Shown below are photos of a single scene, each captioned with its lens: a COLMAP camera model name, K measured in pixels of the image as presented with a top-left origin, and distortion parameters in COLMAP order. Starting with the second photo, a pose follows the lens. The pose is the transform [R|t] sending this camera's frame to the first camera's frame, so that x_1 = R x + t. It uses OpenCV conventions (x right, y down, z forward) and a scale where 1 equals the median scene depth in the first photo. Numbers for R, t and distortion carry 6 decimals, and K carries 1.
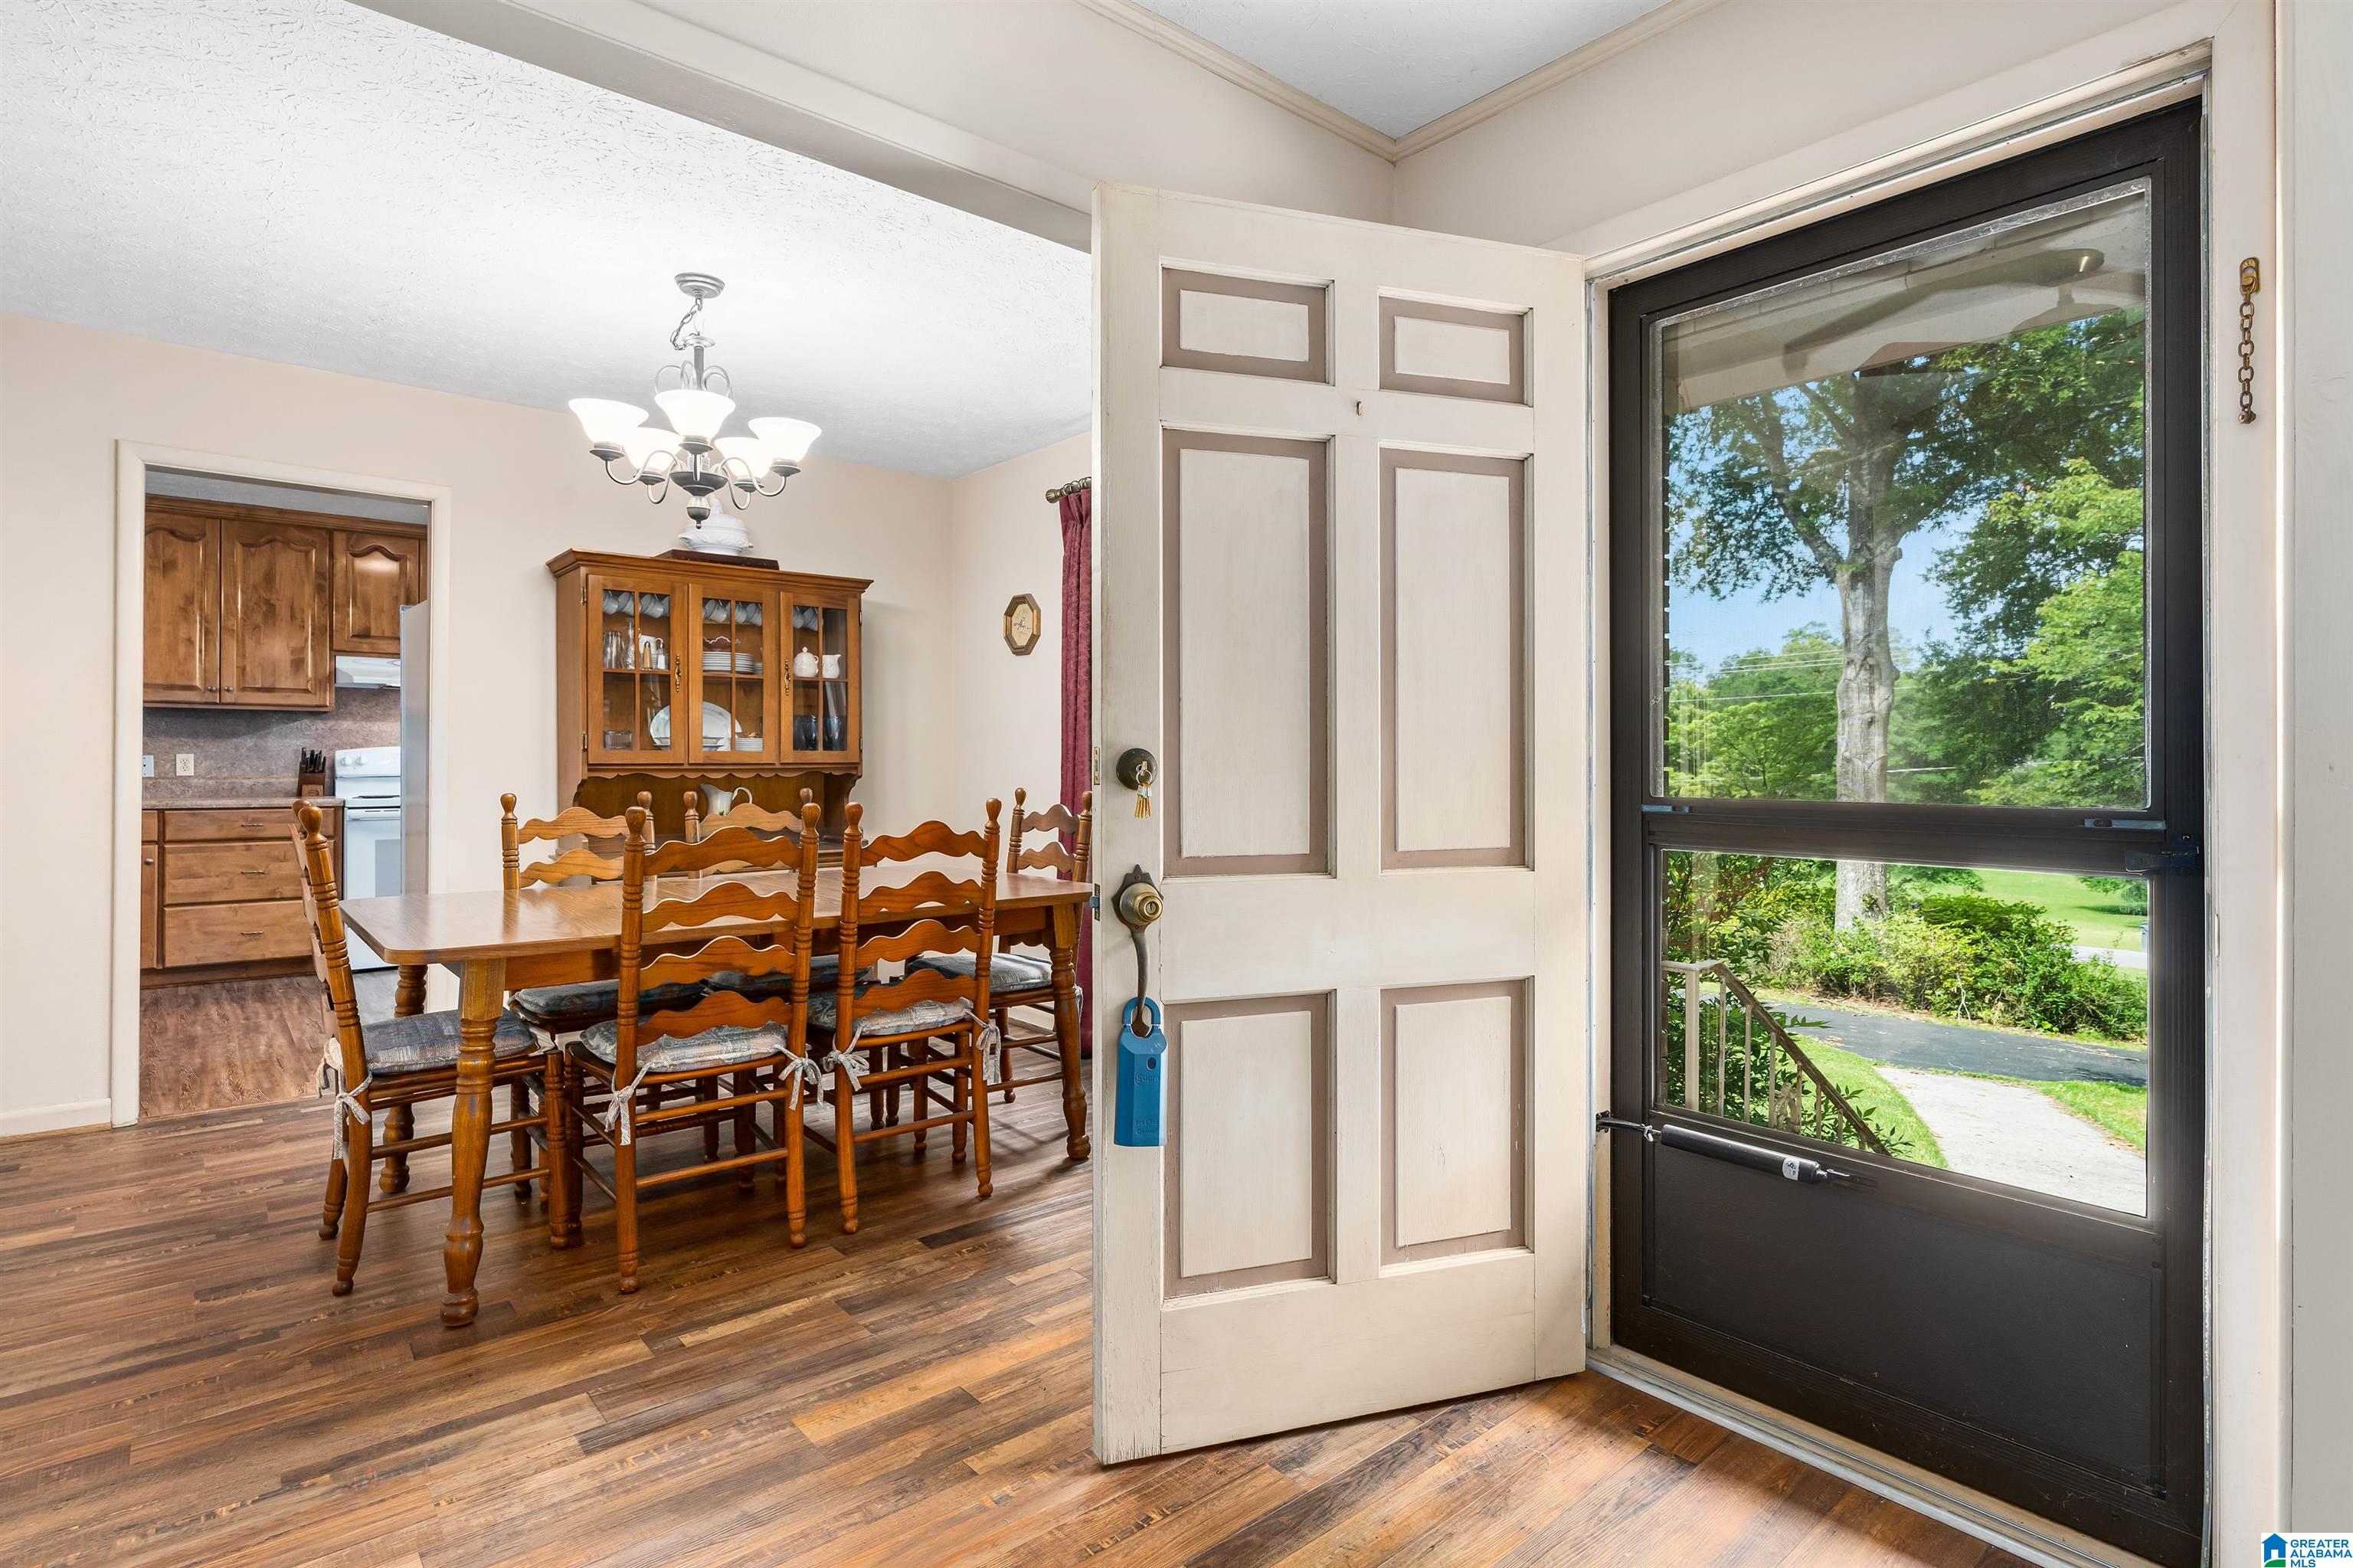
lens RADIAL K [[1209.8, 0, 1195.0], [0, 1209.8, 766.6], [0, 0, 1]] dist [-0.003154, 0.000713]
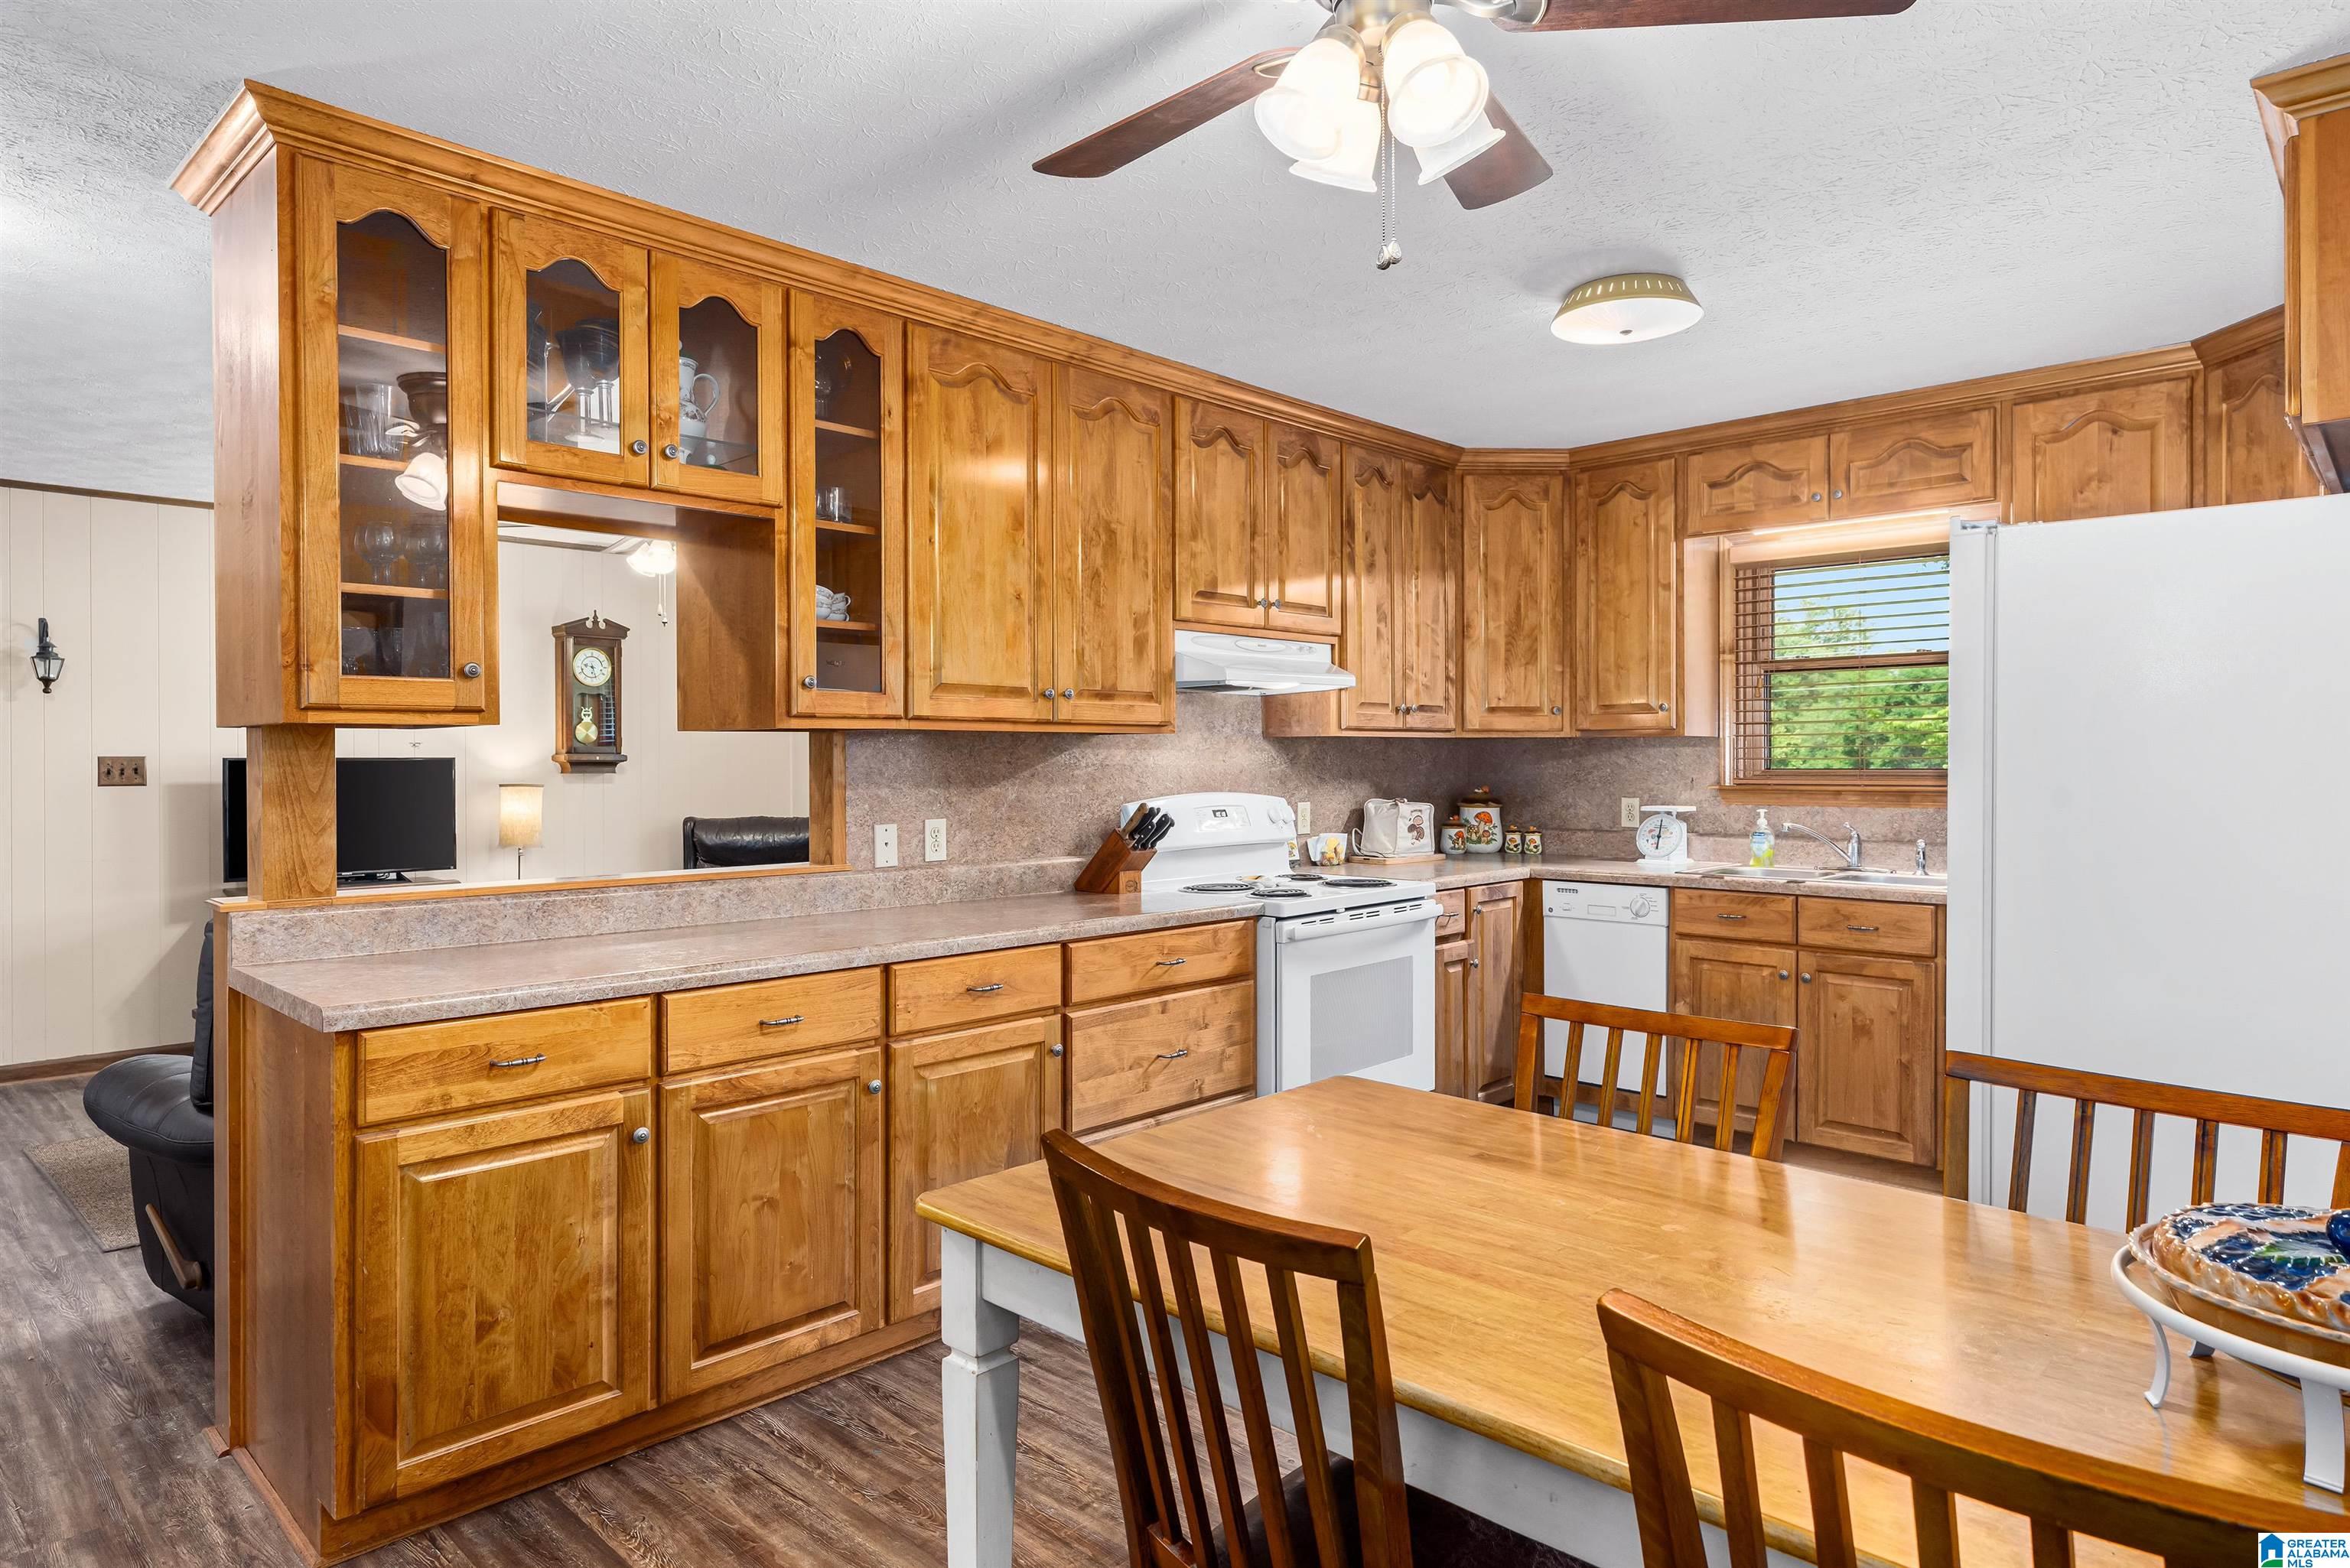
lens RADIAL K [[1367.2, 0, 1158.1], [0, 1367.2, 770.9], [0, 0, 1]] dist [-0.001471, 0.000742]
pose [[0.994055, -0.009462, 0.108467, -1.136519], [0.008869, 0.999943, 0.005954, -0.047488], [-0.108517, -0.004956, 0.994082, 0.574474]]
